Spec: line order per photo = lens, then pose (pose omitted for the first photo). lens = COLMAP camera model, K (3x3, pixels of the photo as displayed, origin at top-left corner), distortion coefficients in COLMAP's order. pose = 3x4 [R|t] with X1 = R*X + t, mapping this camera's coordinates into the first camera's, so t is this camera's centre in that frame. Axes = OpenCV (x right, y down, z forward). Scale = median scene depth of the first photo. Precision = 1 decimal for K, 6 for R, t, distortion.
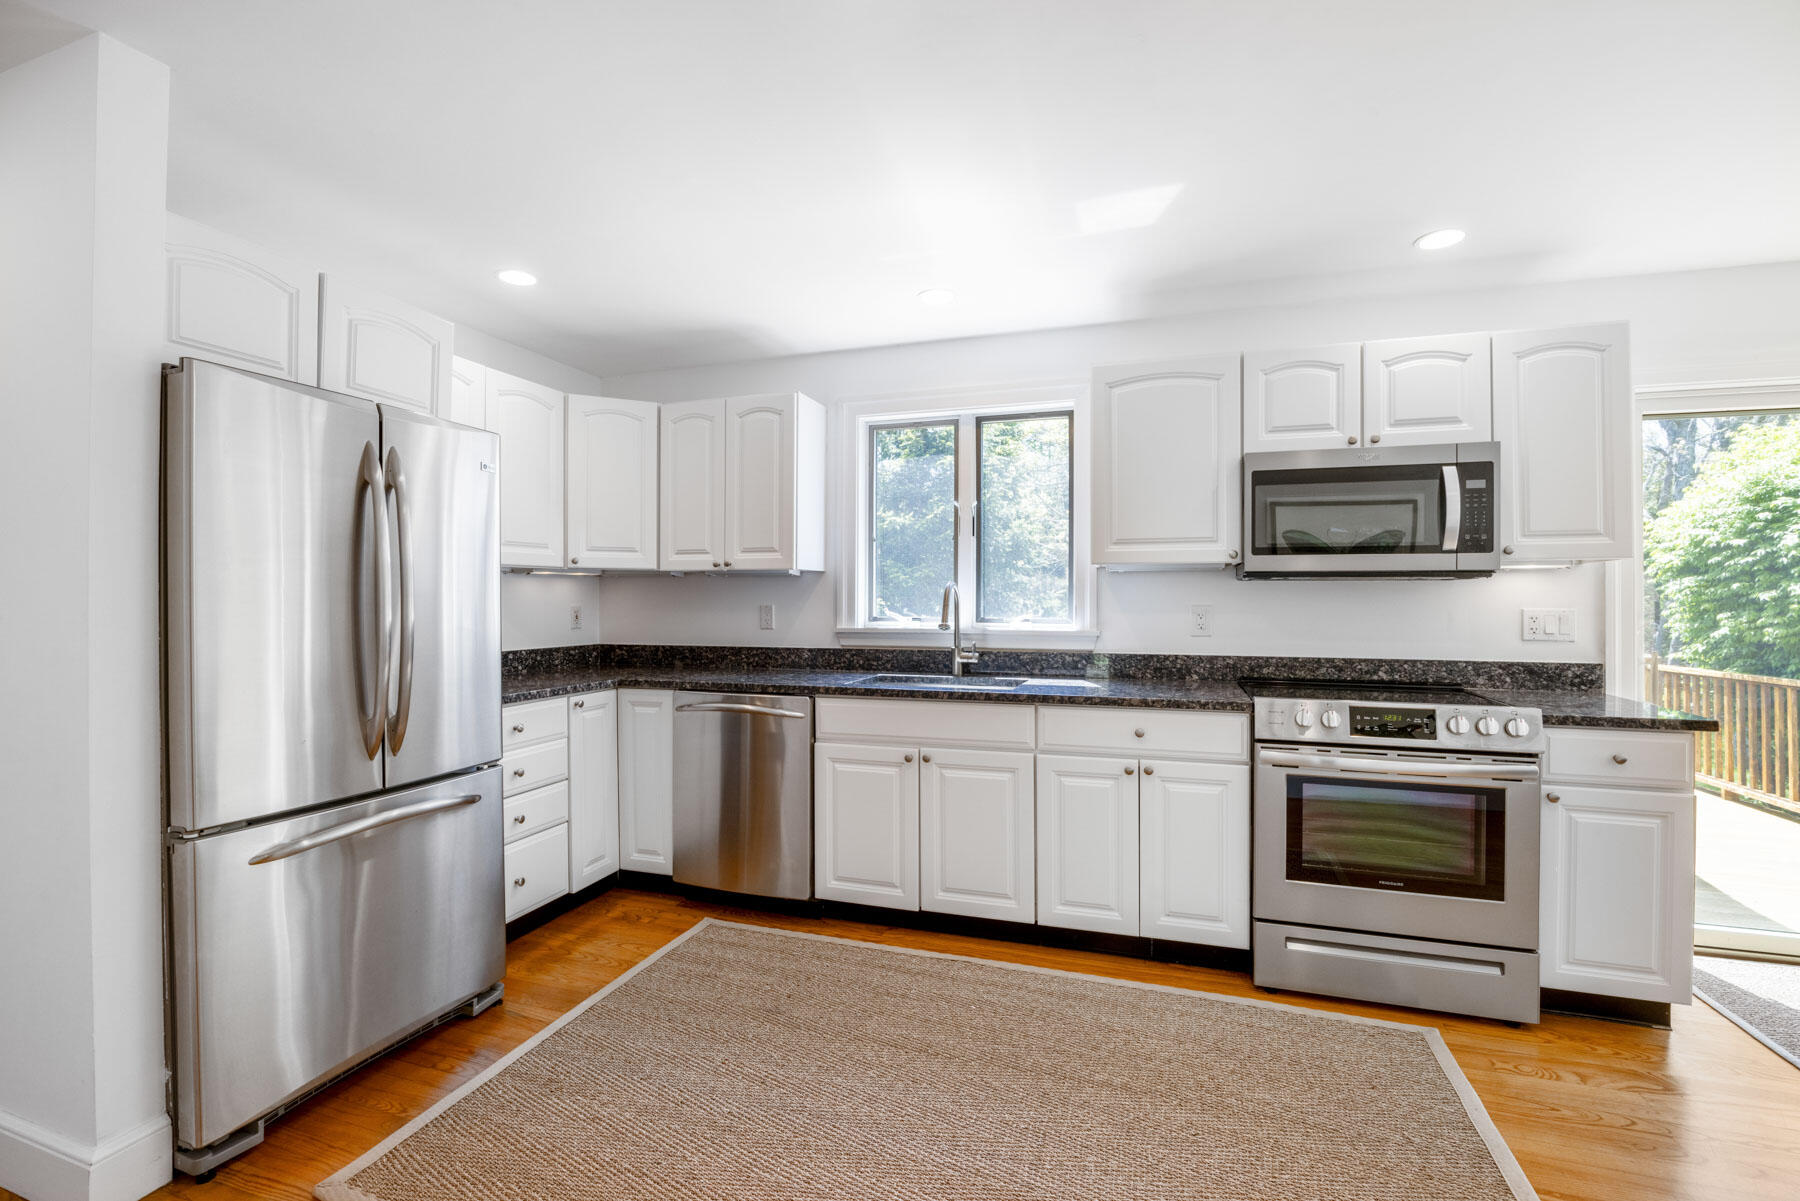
lens RADIAL K [[776.3, 0, 900.0], [0, 776.3, 600.5], [0, 0, 1]] dist [-0.014599, 0.000054]
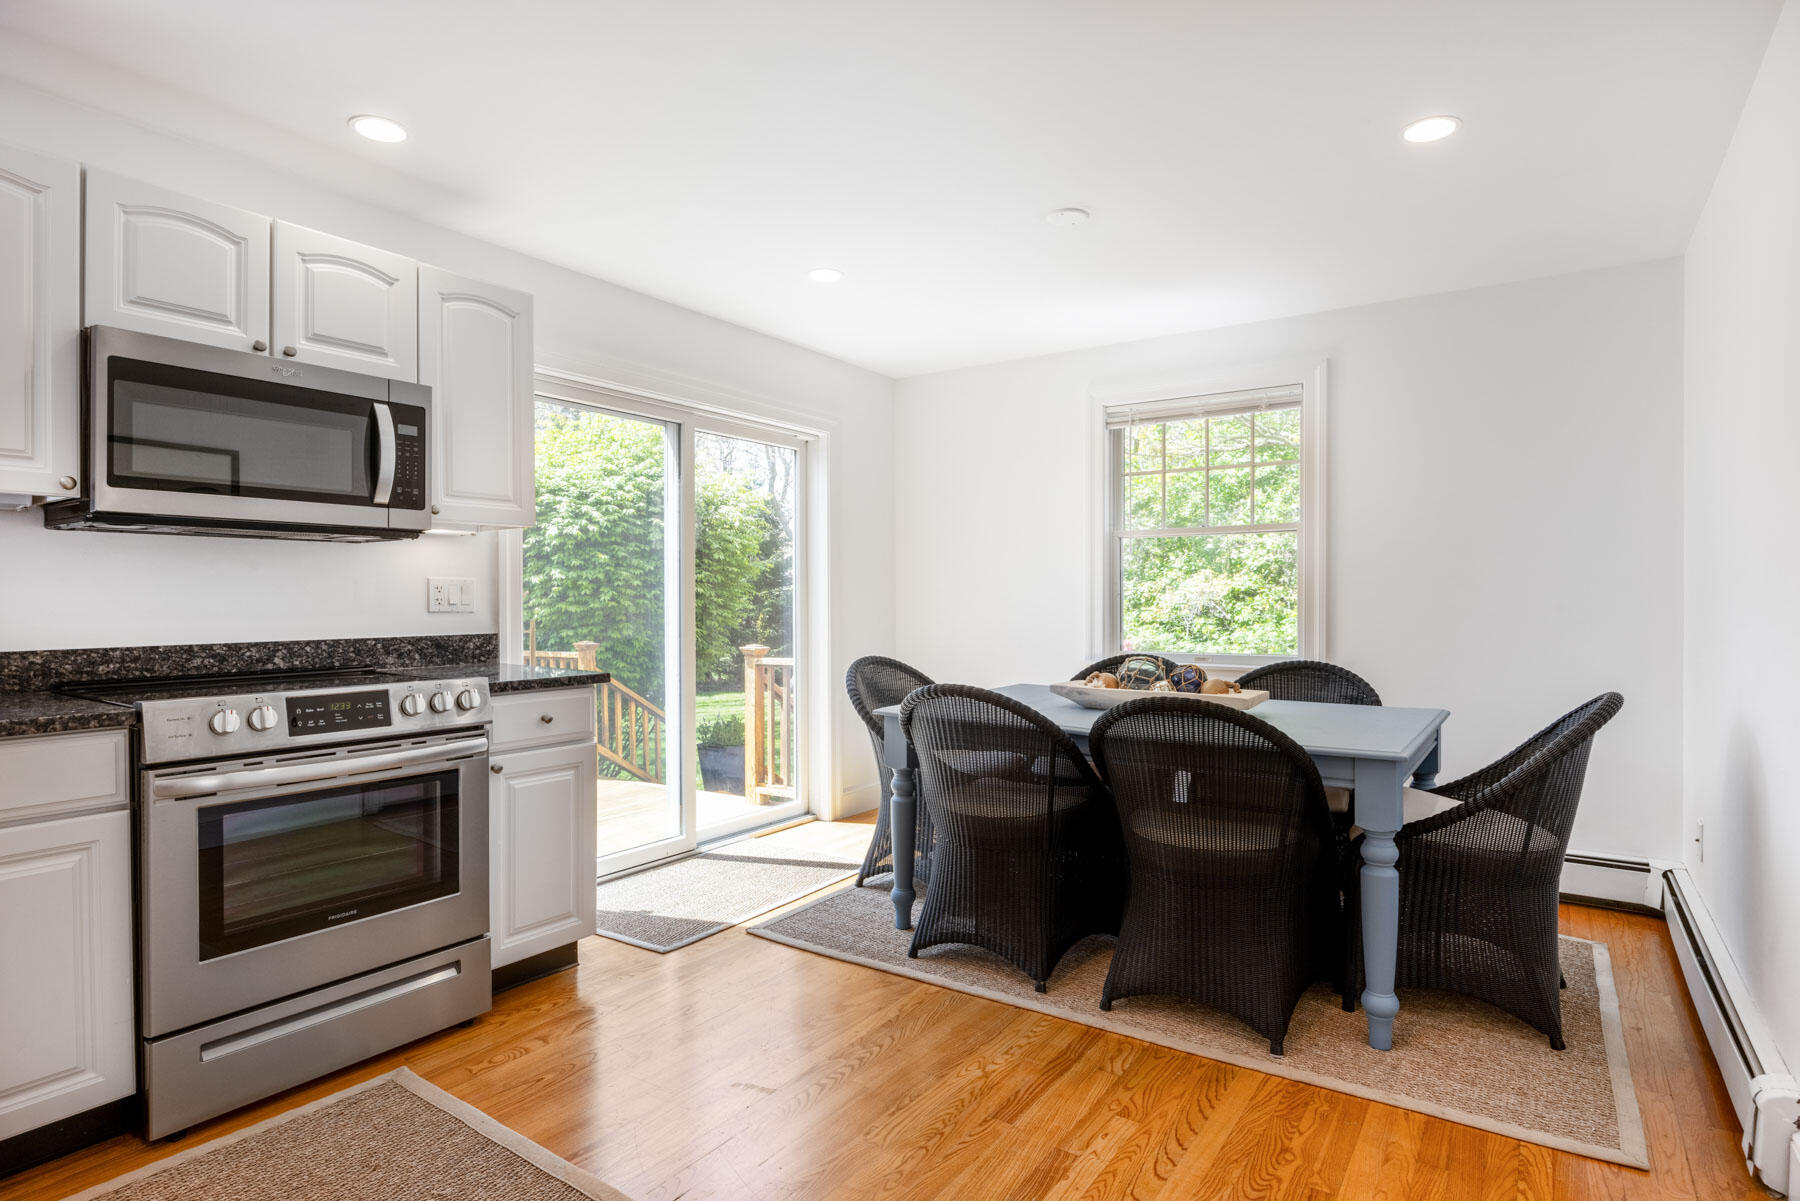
lens RADIAL K [[947.3, 0, 900.0], [0, 947.3, 600.5], [0, 0, 1]] dist [0.000226, -0.000637]
pose [[0.285169, -0.007277, 0.958450, -0.123236], [0.003633, 0.999972, 0.006511, 0.036719], [-0.958470, 0.001625, 0.285188, 0.159875]]
